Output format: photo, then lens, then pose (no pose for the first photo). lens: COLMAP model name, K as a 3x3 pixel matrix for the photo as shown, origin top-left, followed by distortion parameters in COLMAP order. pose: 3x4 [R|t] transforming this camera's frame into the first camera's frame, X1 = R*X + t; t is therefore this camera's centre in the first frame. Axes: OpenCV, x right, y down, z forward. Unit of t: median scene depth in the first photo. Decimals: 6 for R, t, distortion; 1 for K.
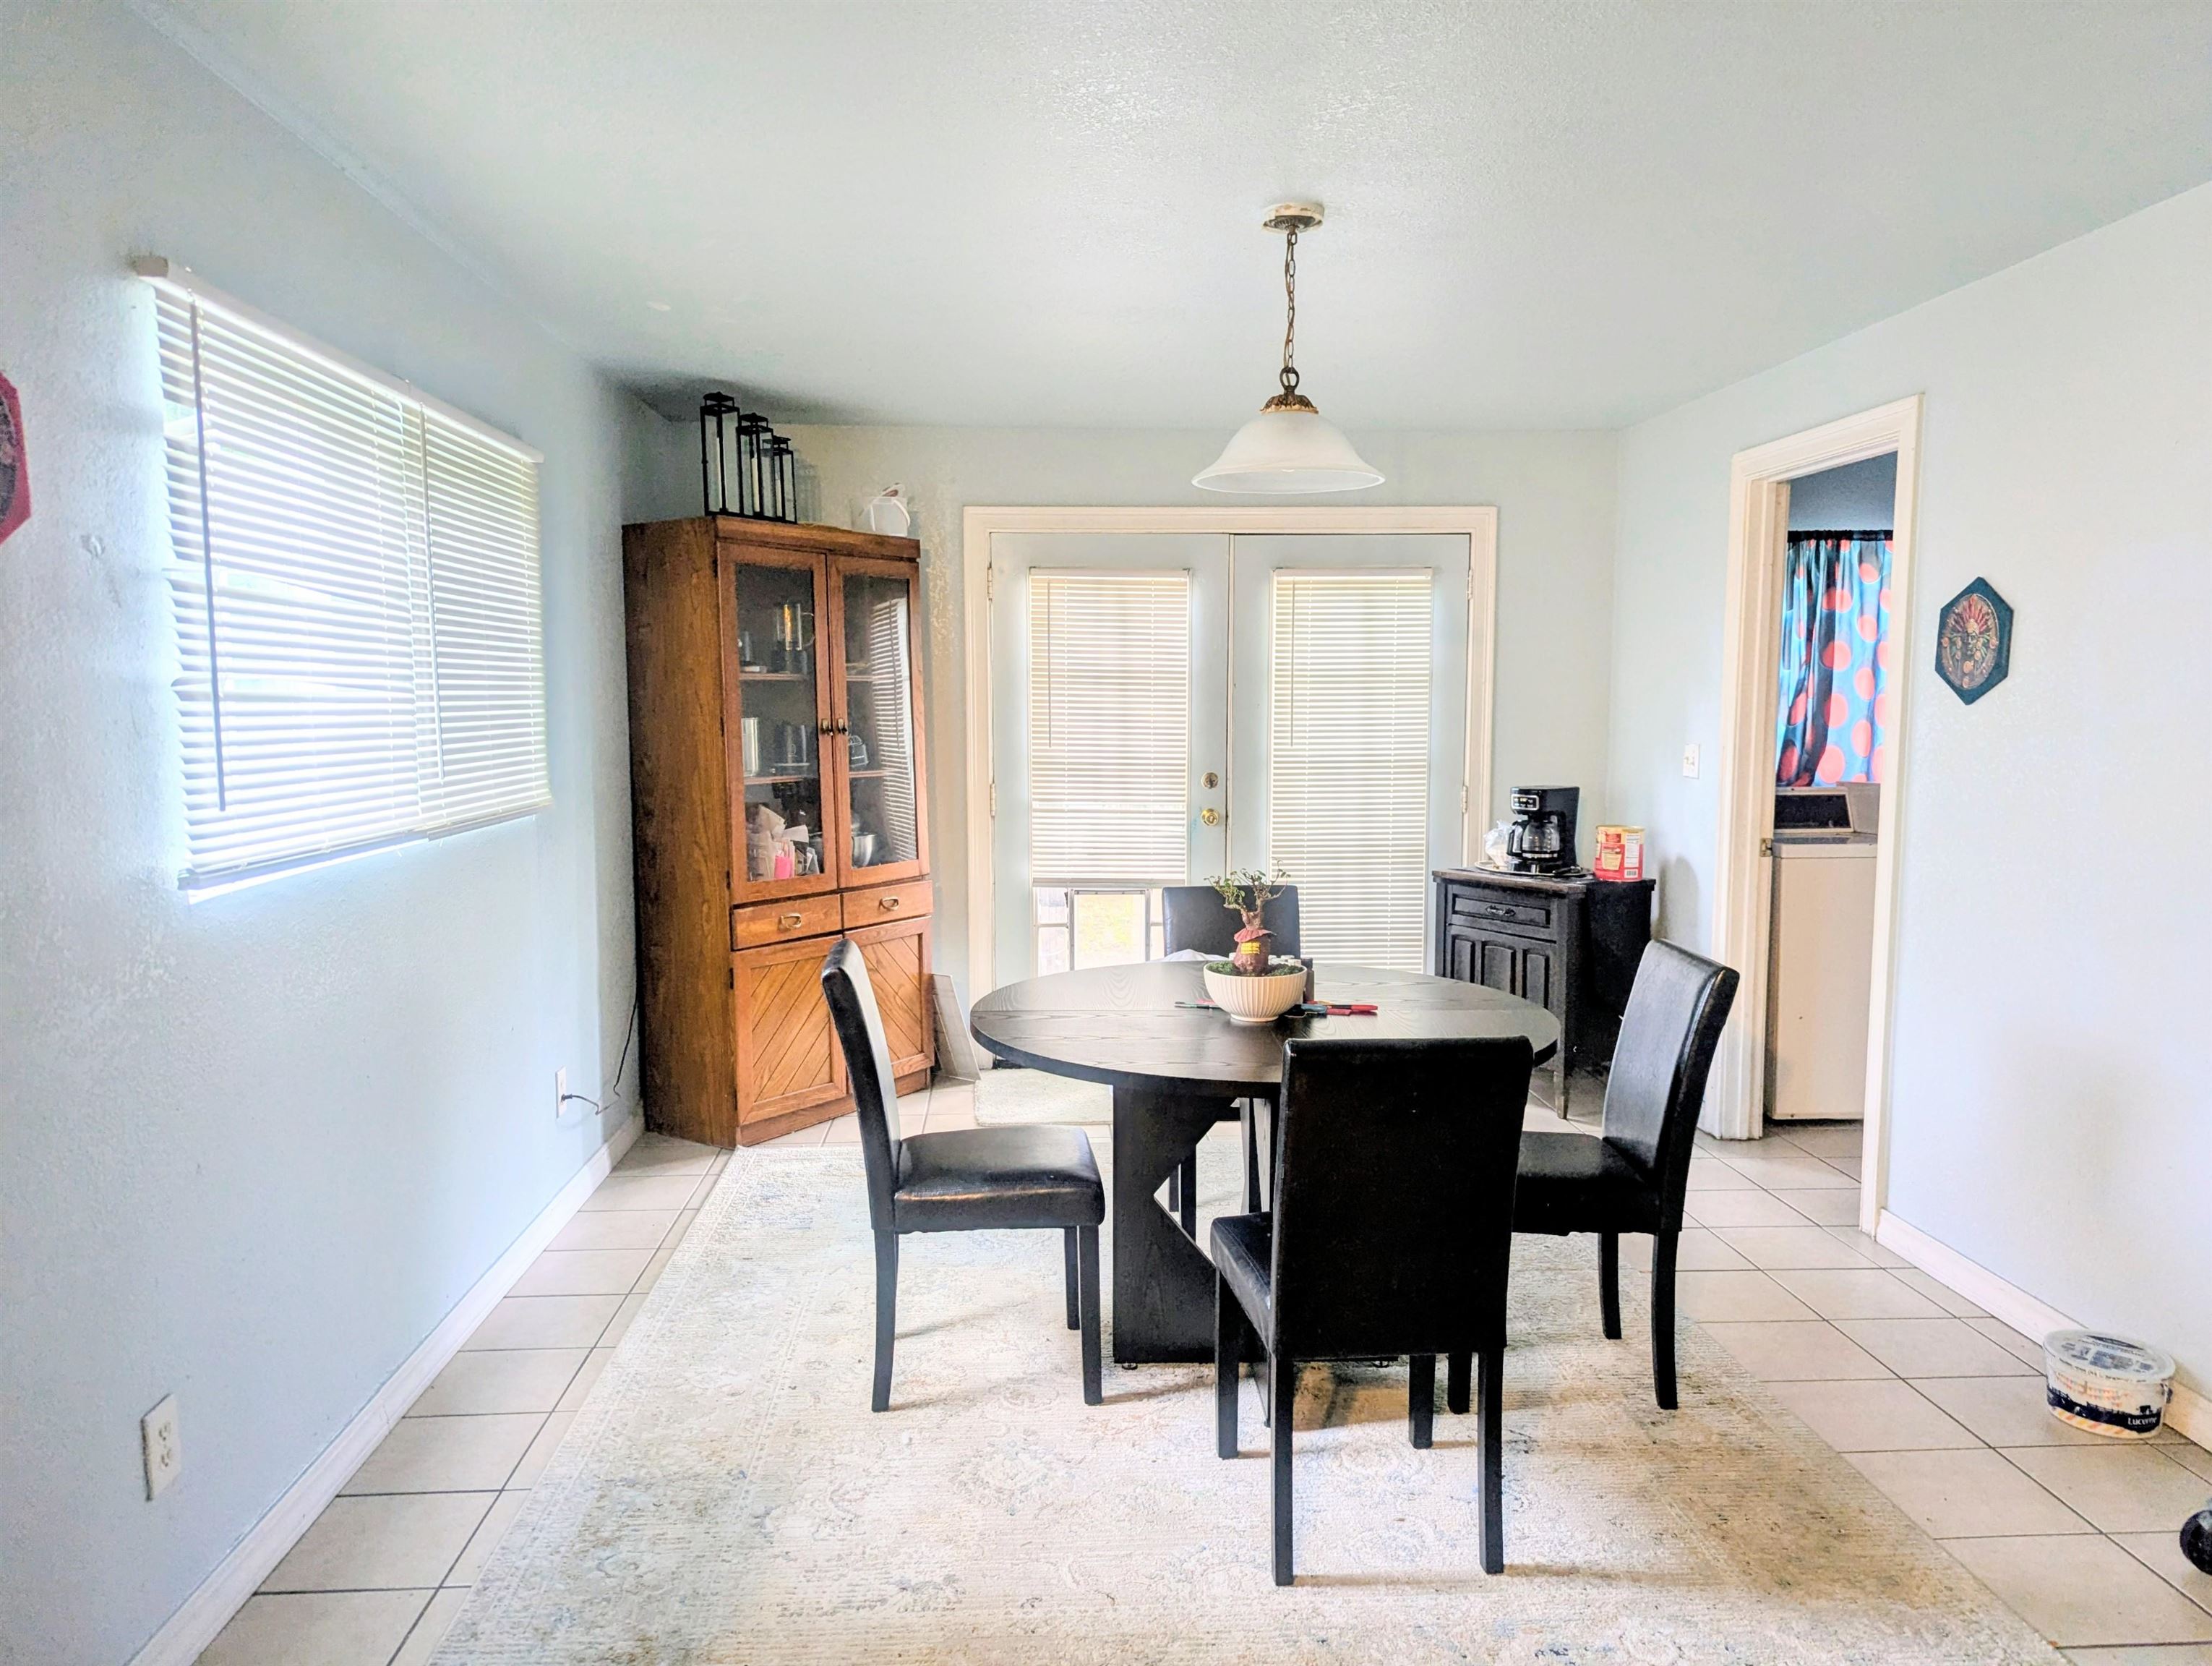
lens RADIAL K [[1570.4, 0, 1092.0], [0, 1570.4, 854.9], [0, 0, 1]] dist [0.037696, -0.013662]
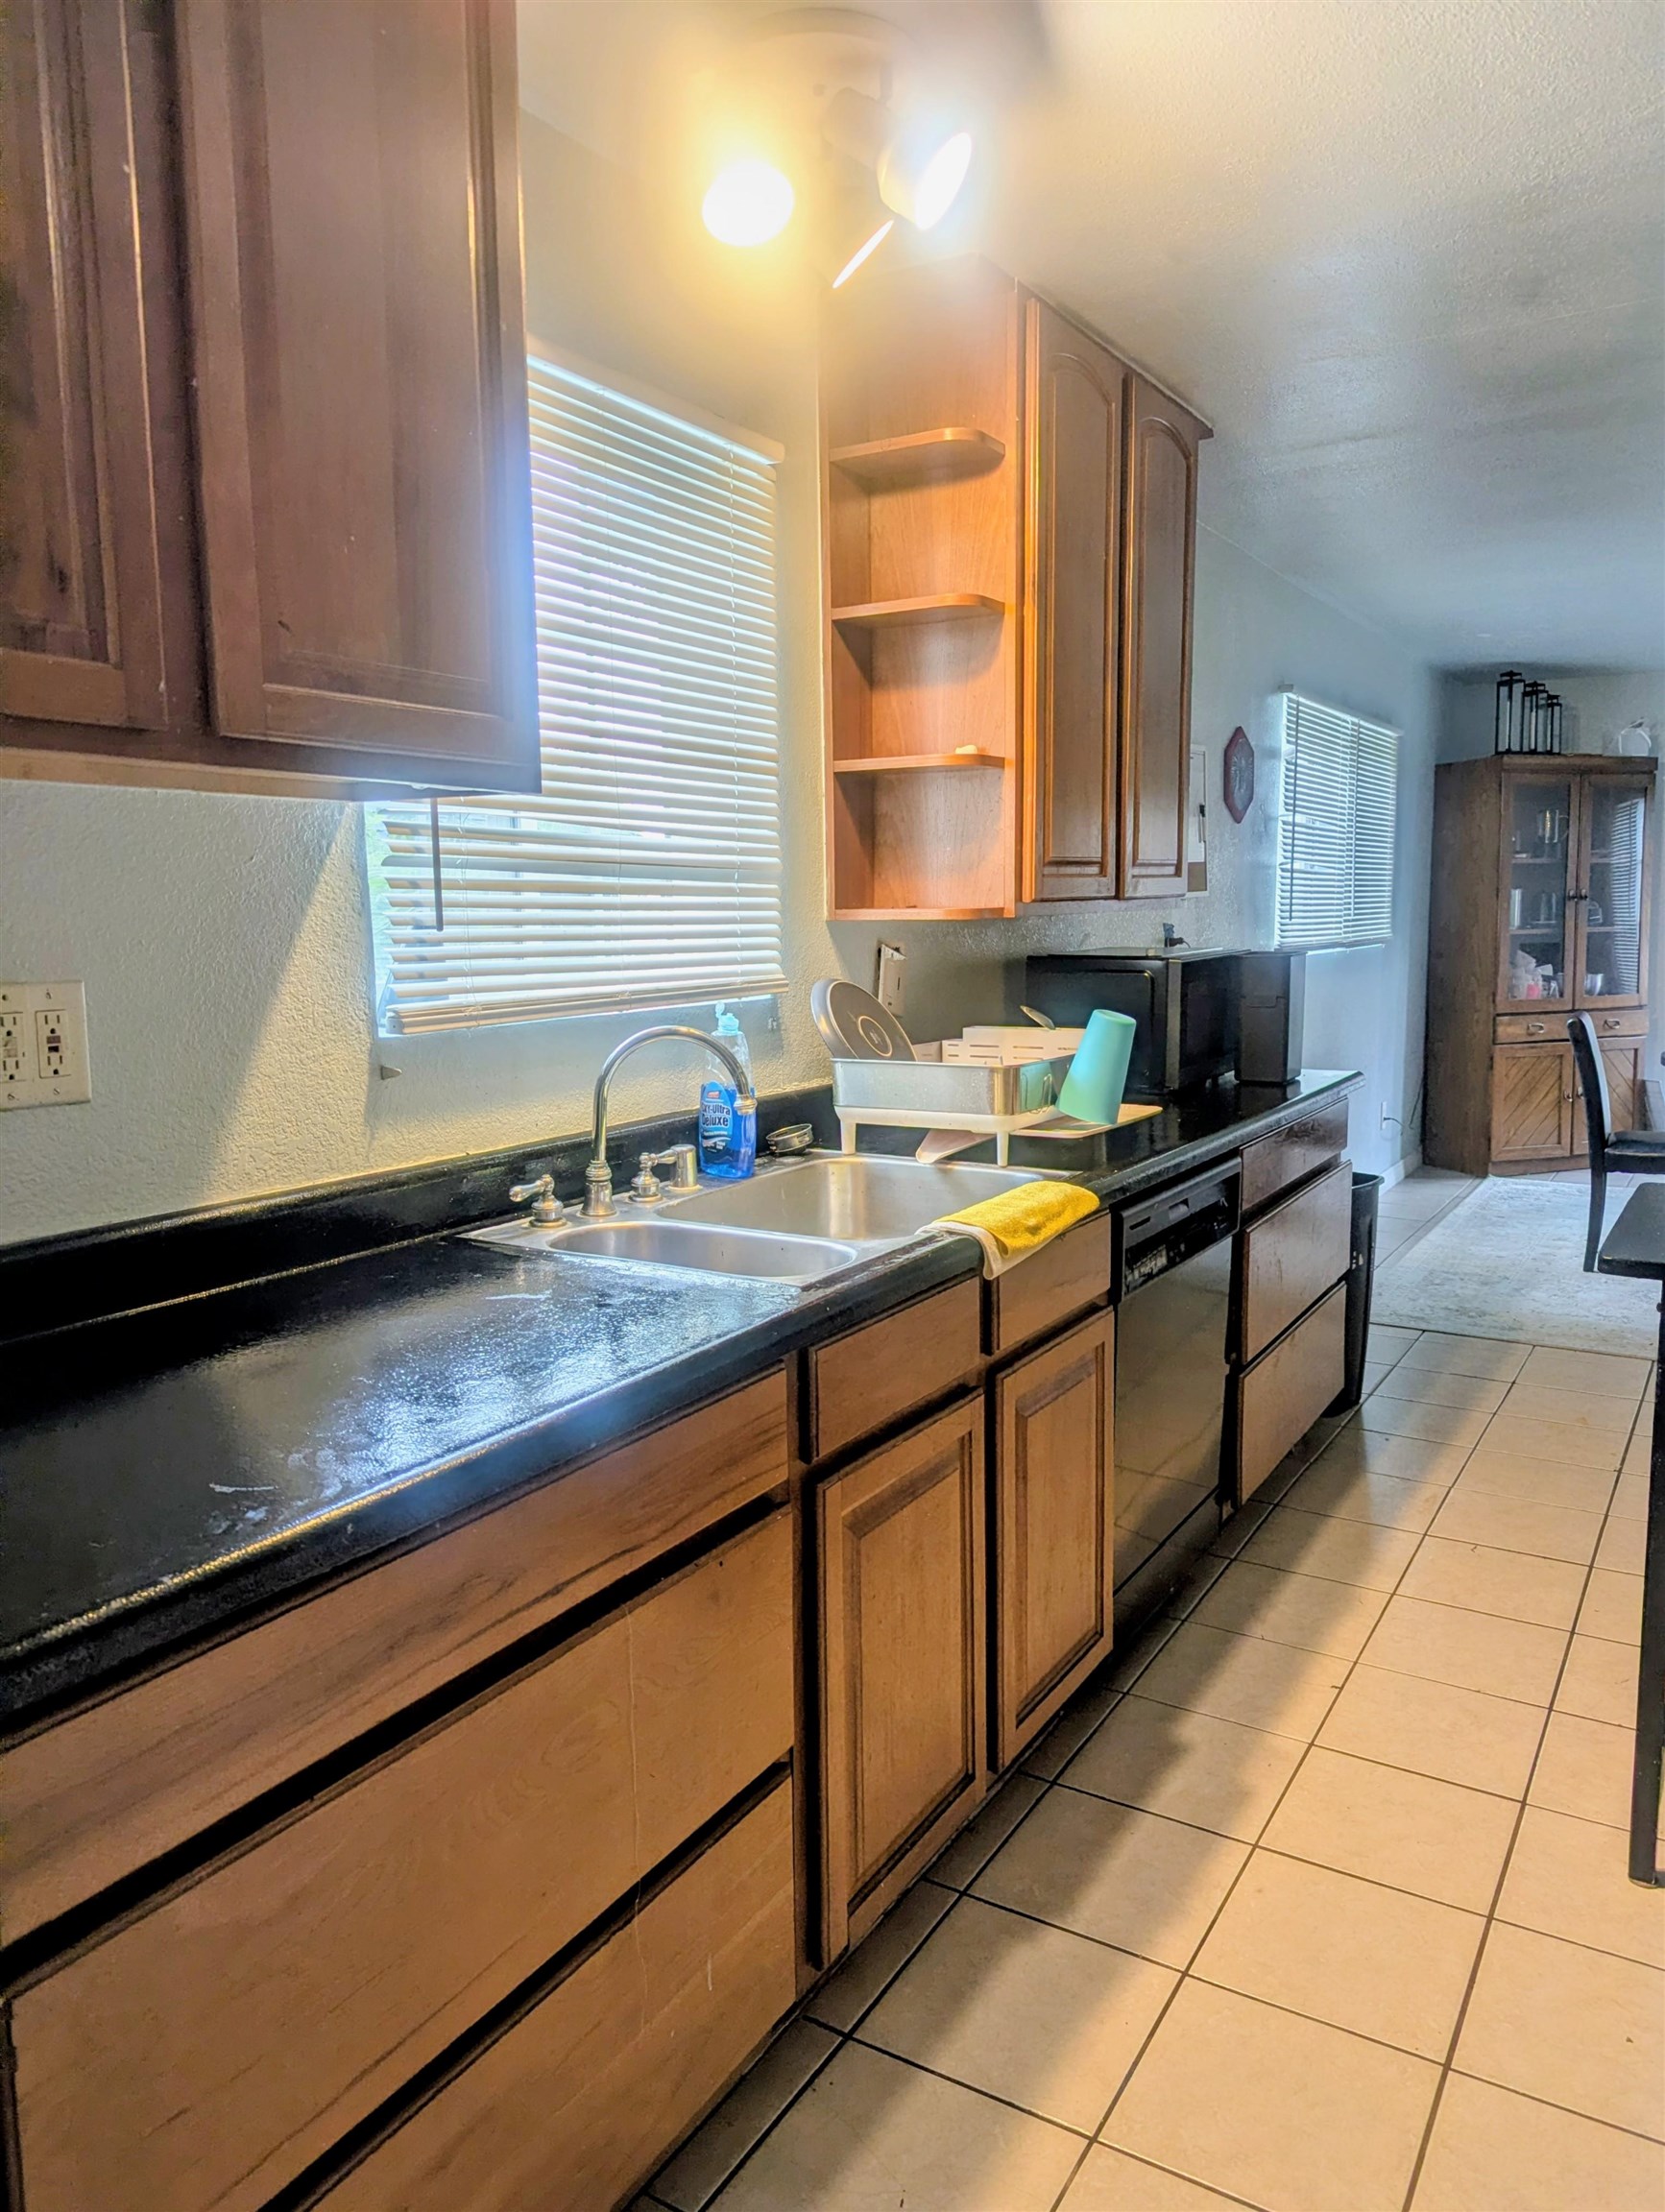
lens RADIAL K [[1591.9, 0, 831.9], [0, 1591.9, 1099.7], [0, 0, 1]] dist [0.043749, 0.000254]
pose [[0.833523, 0.062430, -0.548945, 0.087344], [-0.048309, 0.998025, 0.040151, 0.080861], [0.550368, -0.006948, 0.834893, -0.616452]]
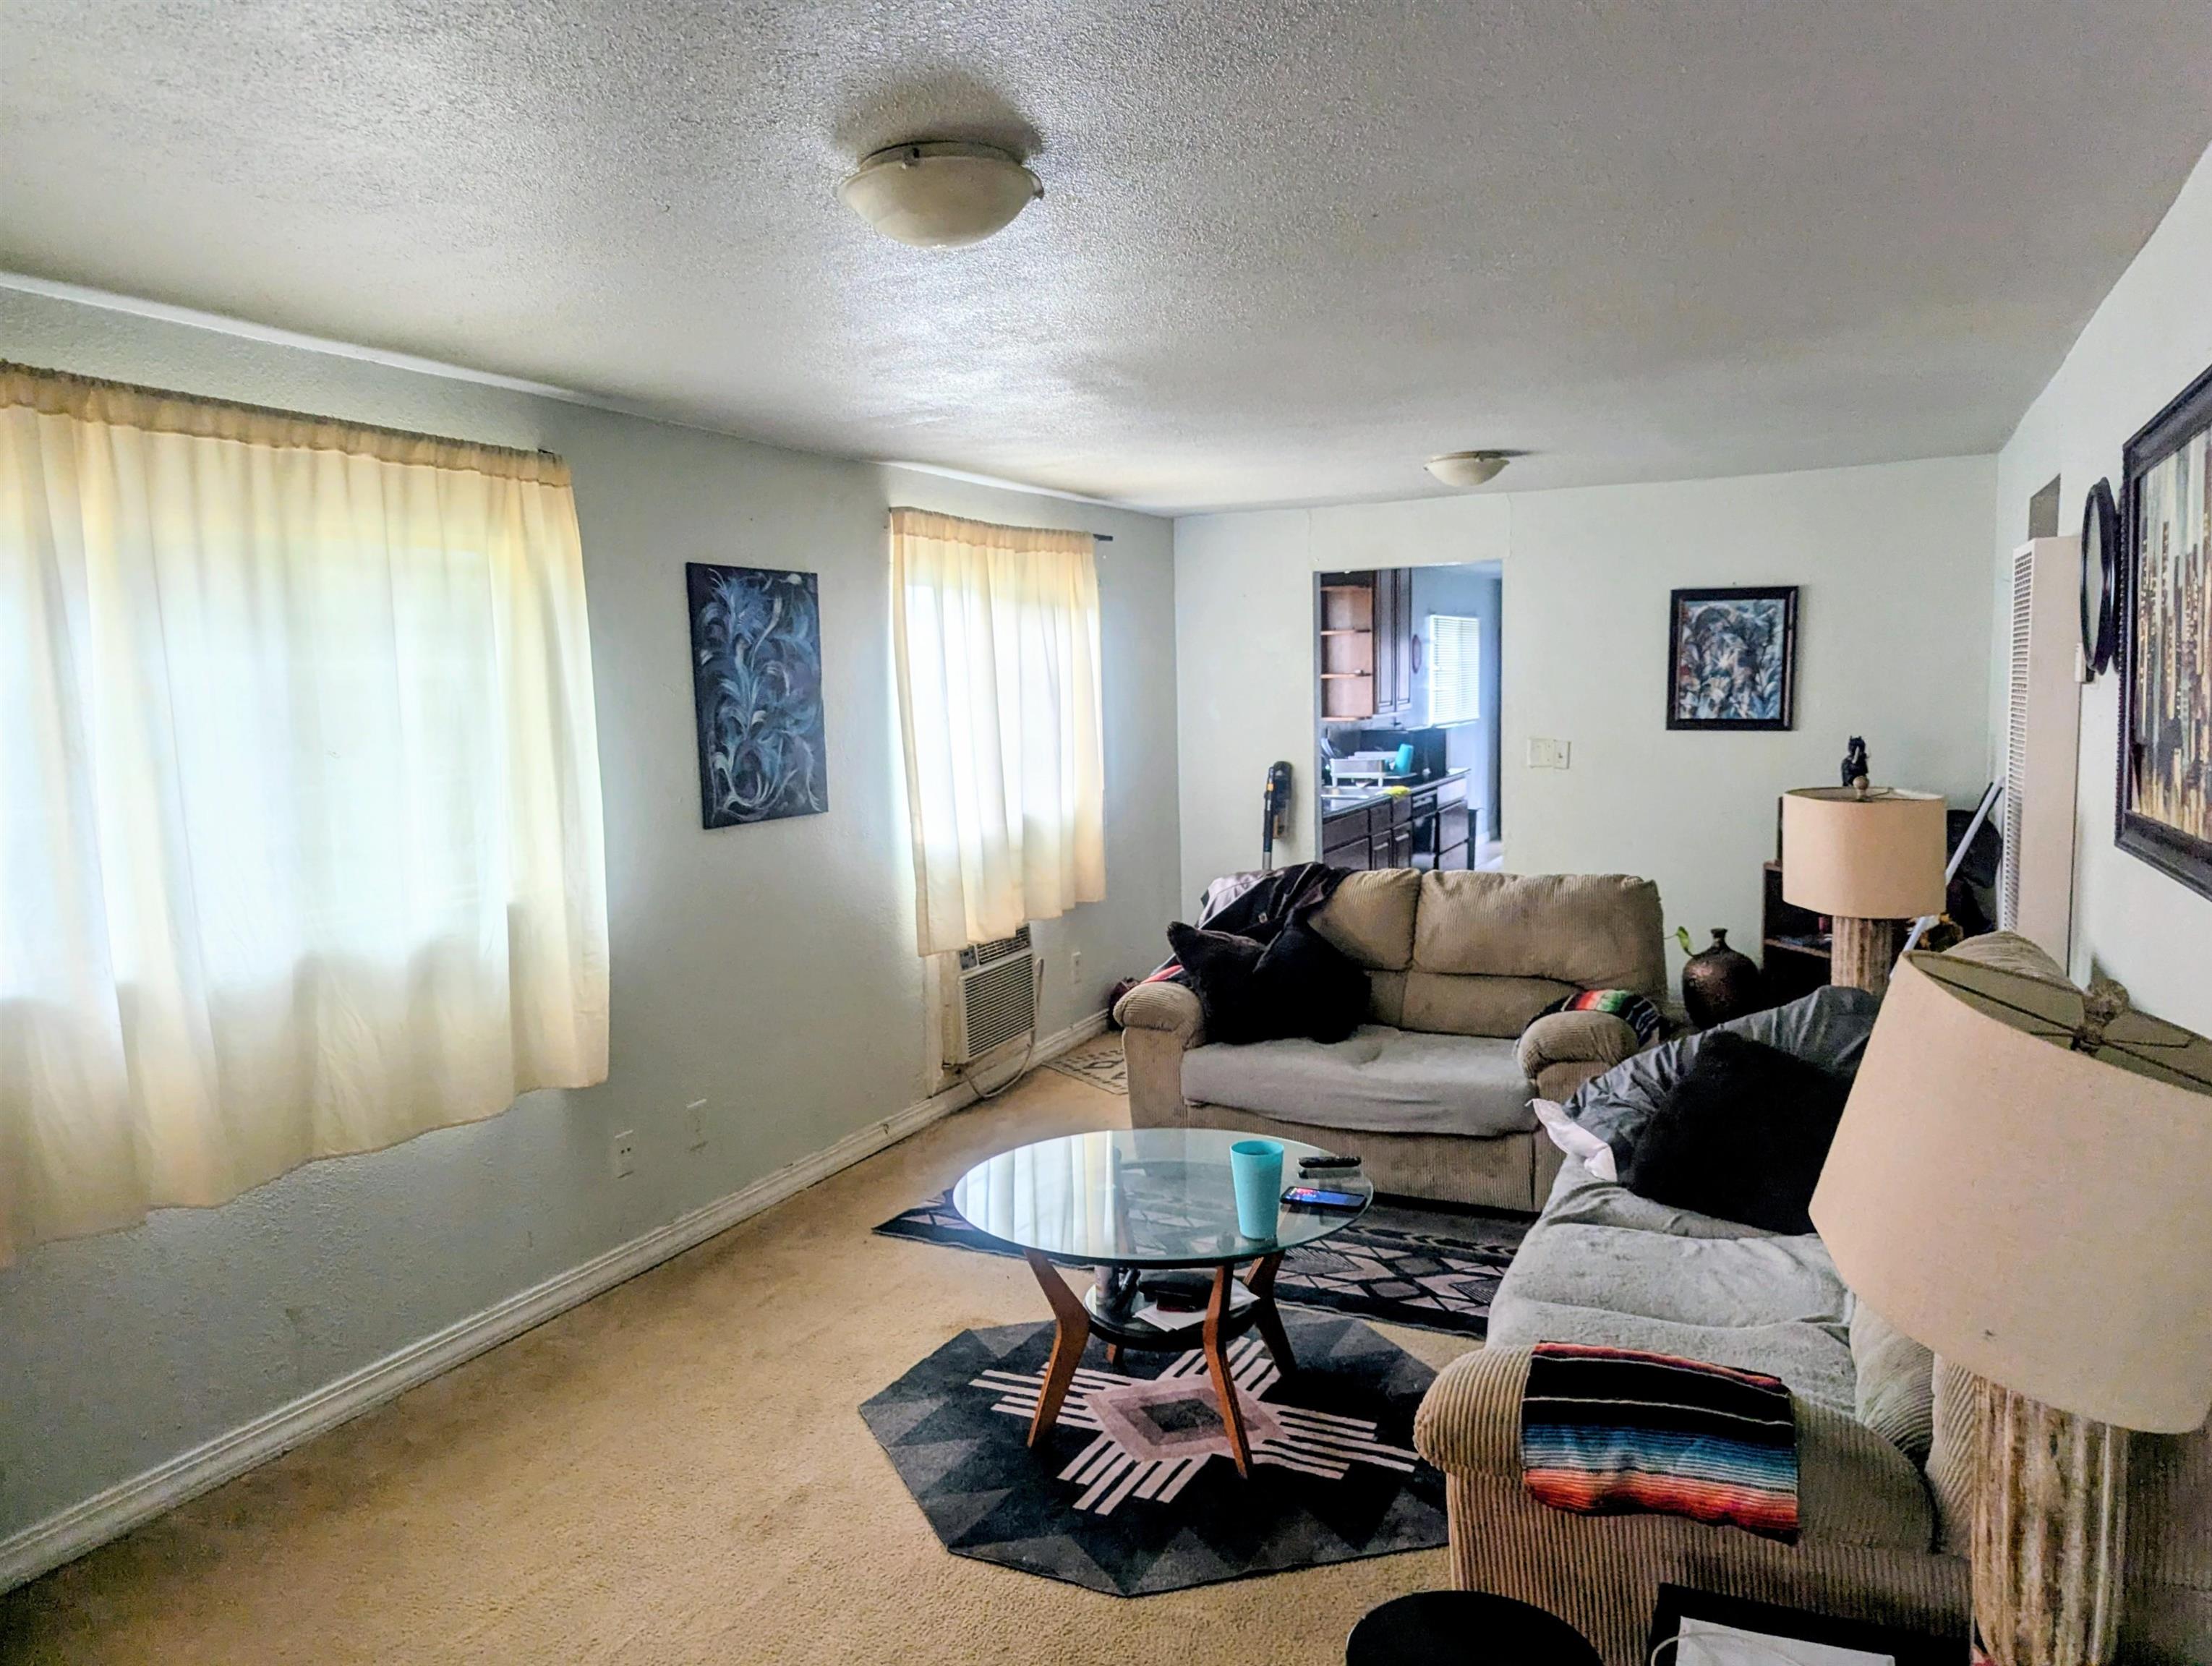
lens RADIAL K [[1570.1, 0, 1107.6], [0, 1570.1, 841.2], [0, 0, 1]] dist [0.037696, -0.013662]
pose [[0.887345, 0.028965, -0.460196, 0.435239], [-0.023157, 0.999565, 0.018263, 0.159018], [0.460525, -0.005549, 0.887630, -1.993991]]
